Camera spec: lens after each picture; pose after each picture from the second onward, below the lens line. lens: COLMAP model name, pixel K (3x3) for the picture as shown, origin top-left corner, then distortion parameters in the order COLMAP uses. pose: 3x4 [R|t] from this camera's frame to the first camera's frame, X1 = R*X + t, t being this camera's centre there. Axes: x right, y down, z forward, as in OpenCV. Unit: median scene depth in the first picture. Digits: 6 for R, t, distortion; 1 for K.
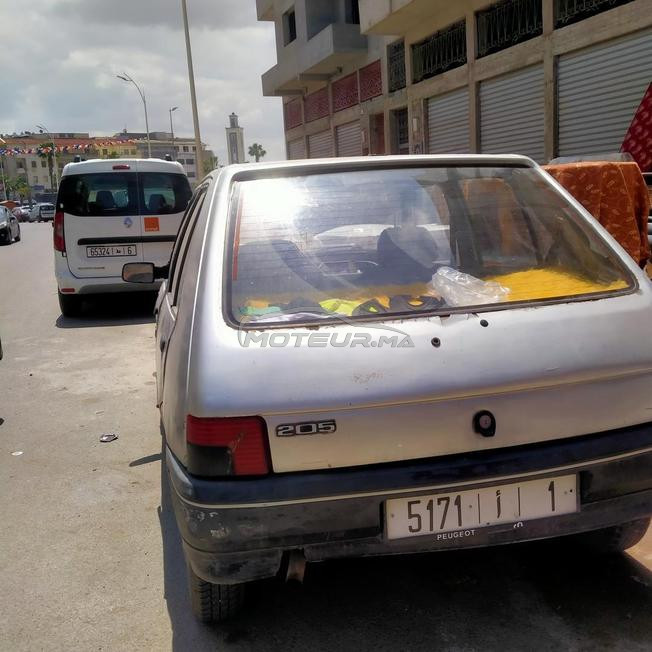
lens RADIAL K [[725.1, 0, 322.7], [0, 725.1, 326.1], [0, 0, 1]] dist [0.111473, -0.252809]
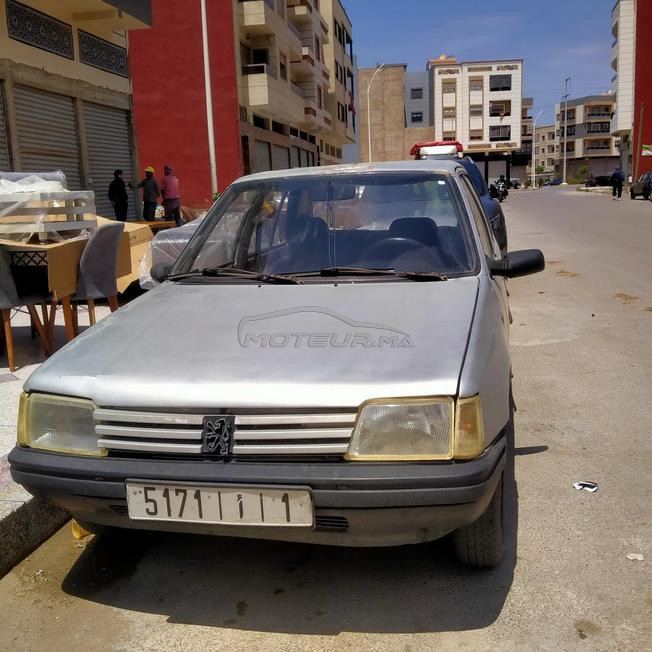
lens RADIAL K [[725.1, 0, 322.7], [0, 725.1, 326.1], [0, 0, 1]] dist [0.111473, -0.252809]
pose [[-0.892282, 0.007854, 0.451410, -0.440810], [0.173045, 0.929440, 0.325879, -0.325698], [-0.416999, 0.368890, -0.830681, 1.887229]]
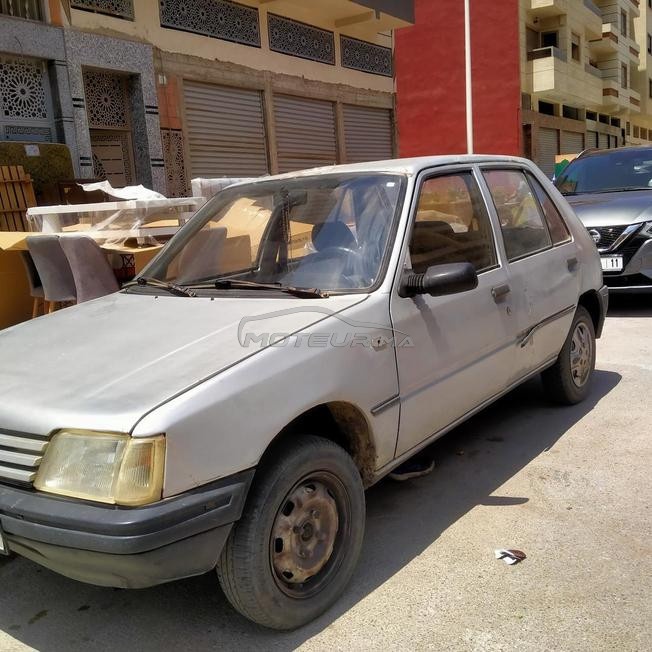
lens RADIAL K [[725.1, 0, 322.7], [0, 725.1, 326.1], [0, 0, 1]] dist [0.111473, -0.252809]
pose [[-0.628481, -0.034133, 0.777075, -0.743416], [0.251034, 0.936675, 0.244174, -0.238322], [-0.736202, 0.348531, -0.580114, 1.577851]]
